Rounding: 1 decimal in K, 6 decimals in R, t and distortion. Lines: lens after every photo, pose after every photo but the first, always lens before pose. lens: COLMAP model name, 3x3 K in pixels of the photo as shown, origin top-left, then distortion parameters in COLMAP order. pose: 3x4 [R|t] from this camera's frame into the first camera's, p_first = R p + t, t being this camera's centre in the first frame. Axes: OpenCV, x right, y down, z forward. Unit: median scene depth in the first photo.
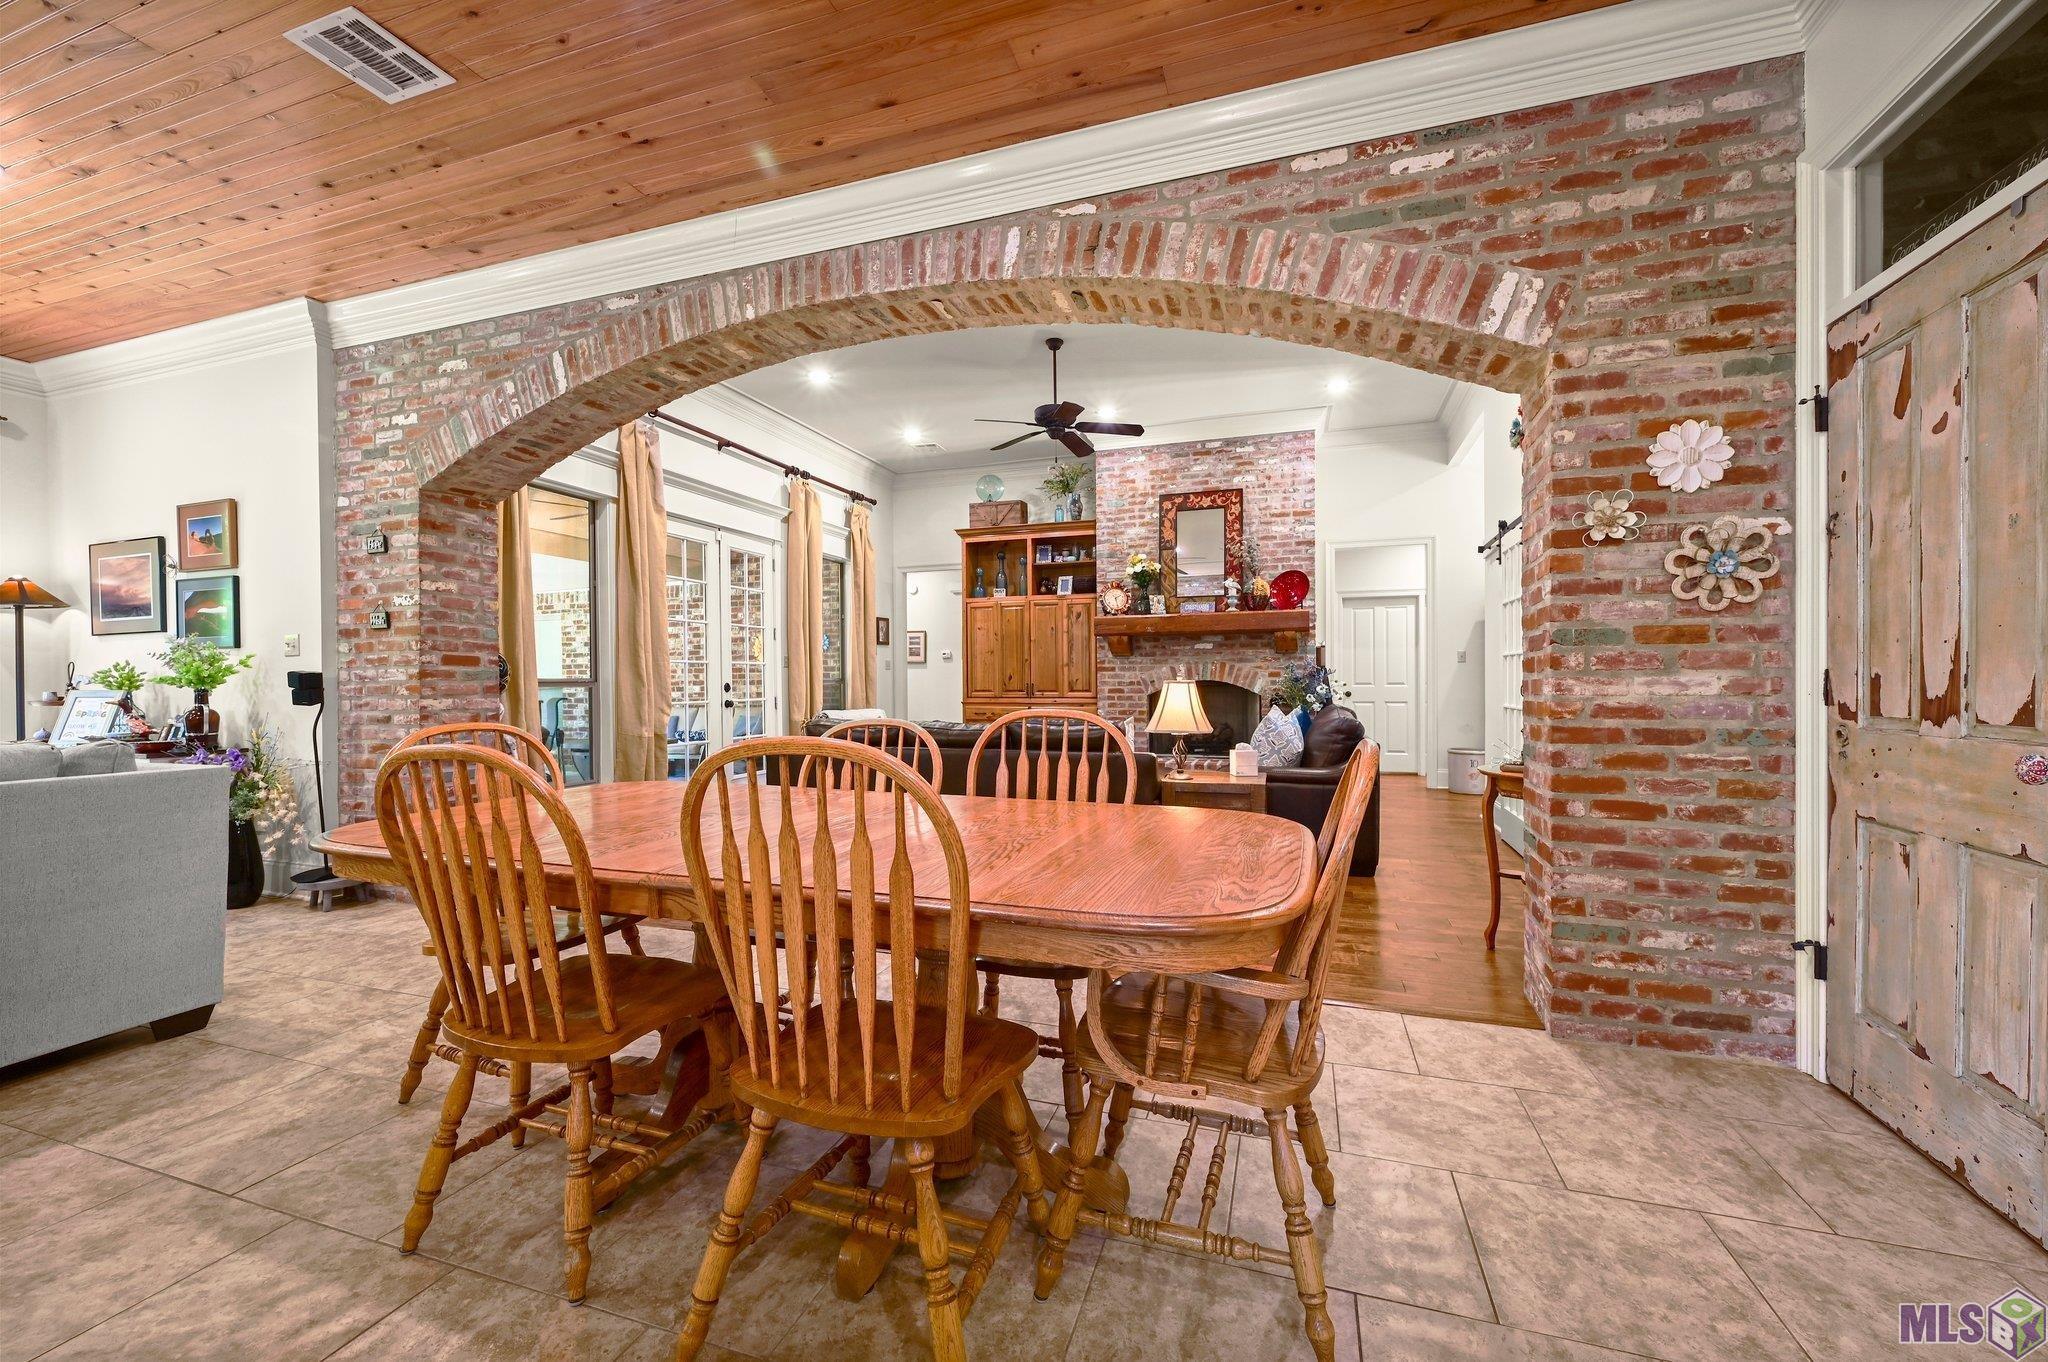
lens RADIAL K [[792.4, 0, 1022.4], [0, 792.4, 688.2], [0, 0, 1]] dist [-0.011889, 0.001202]
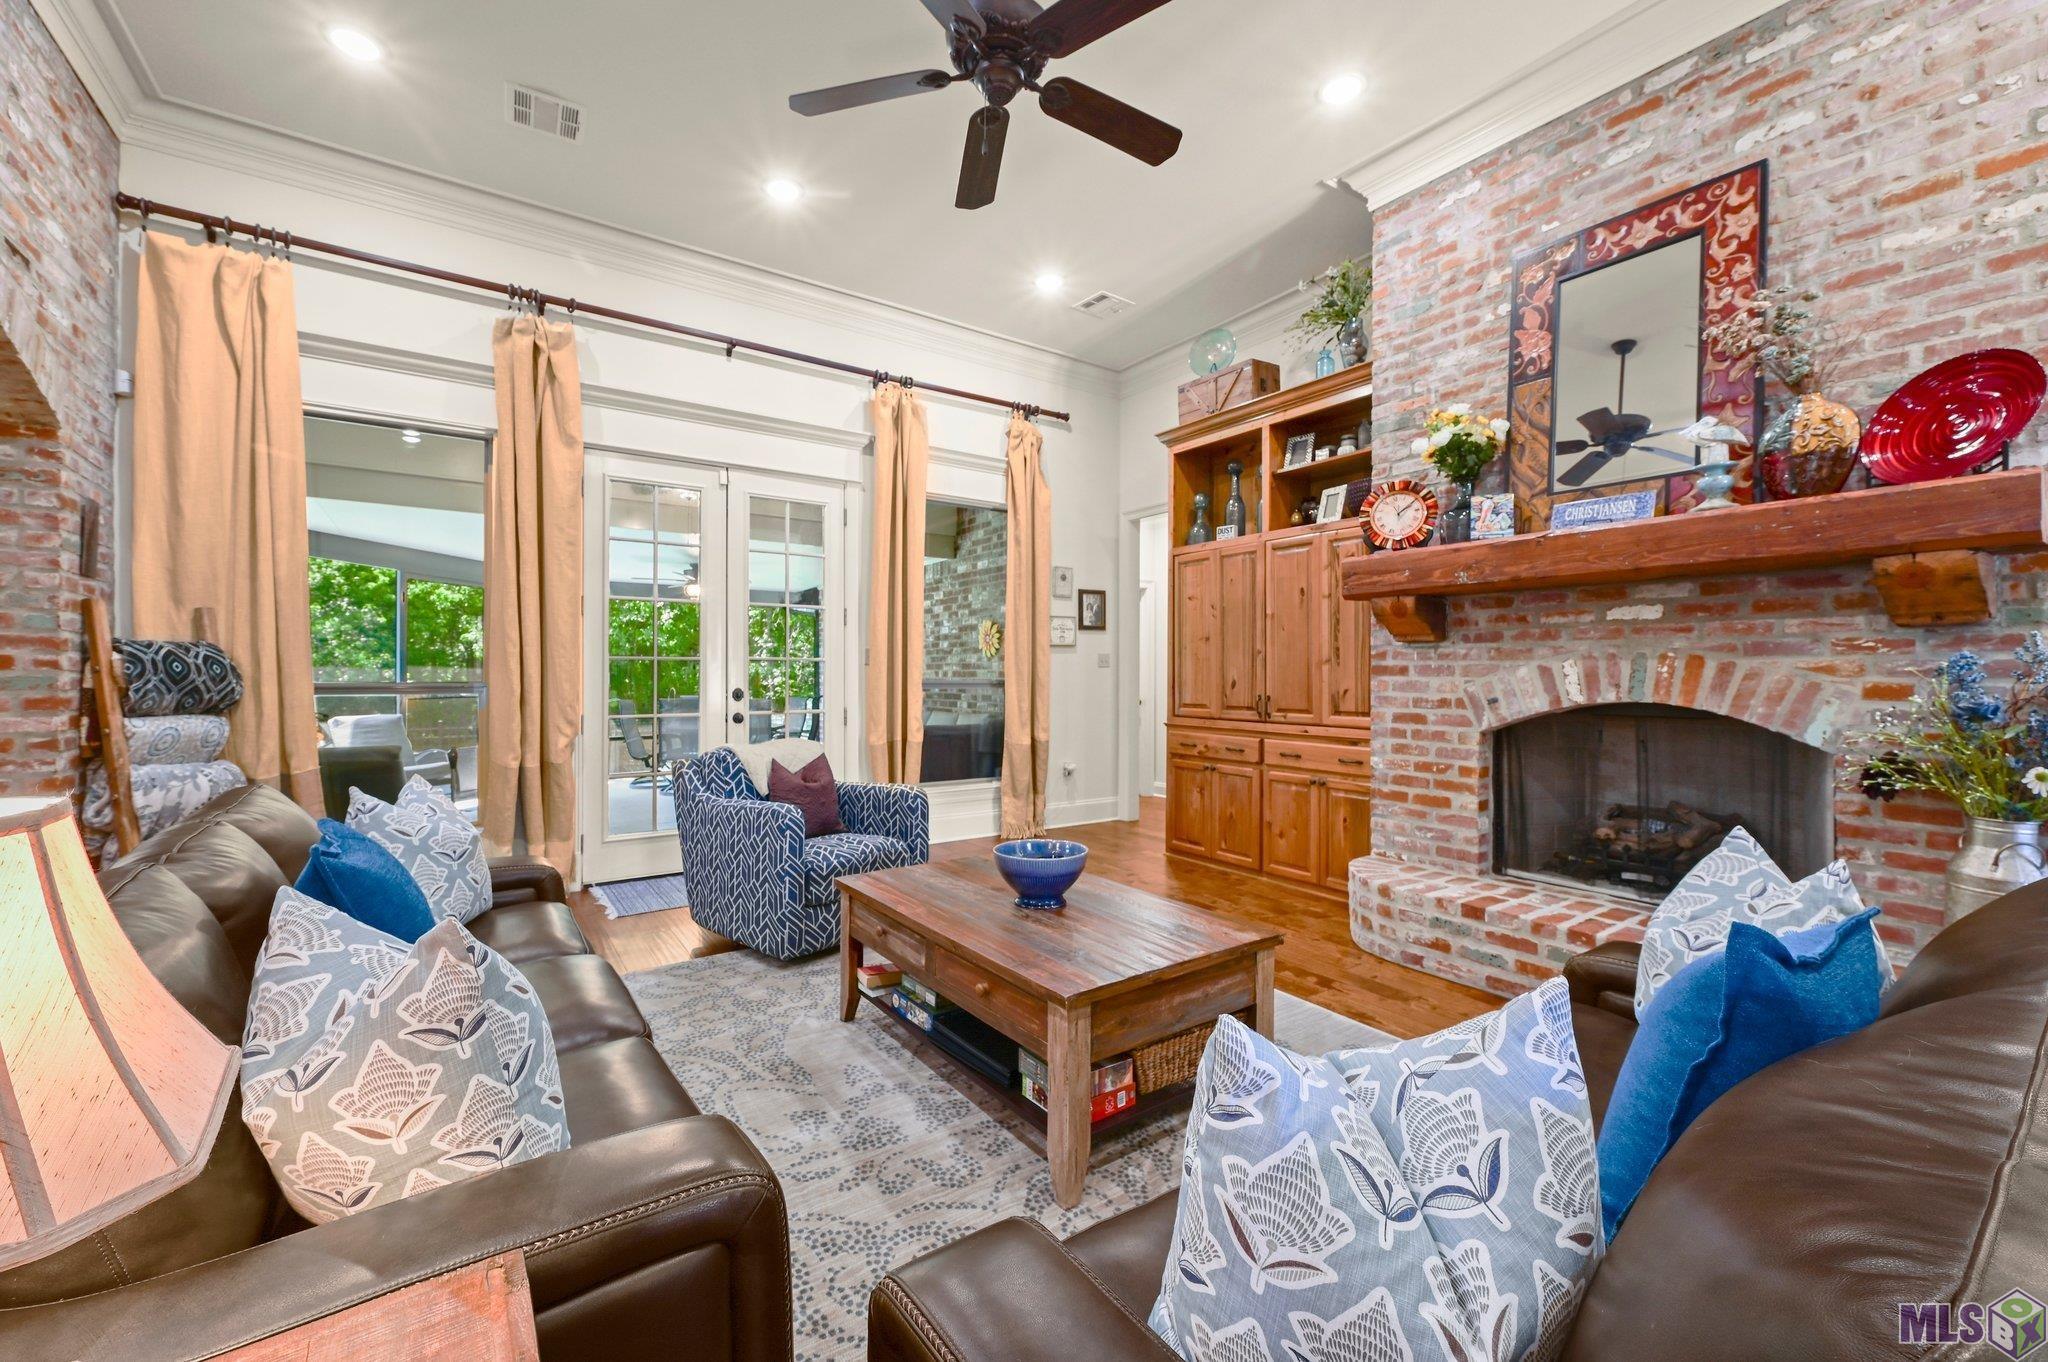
lens RADIAL K [[792.4, 0, 1023.0], [0, 792.4, 677.8], [0, 0, 1]] dist [-0.011889, 0.001202]
pose [[0.806240, 0.013827, -0.591427, 0.221246], [-0.014462, 0.999889, 0.003662, -0.019265], [0.591412, 0.005601, 0.806350, 0.529607]]
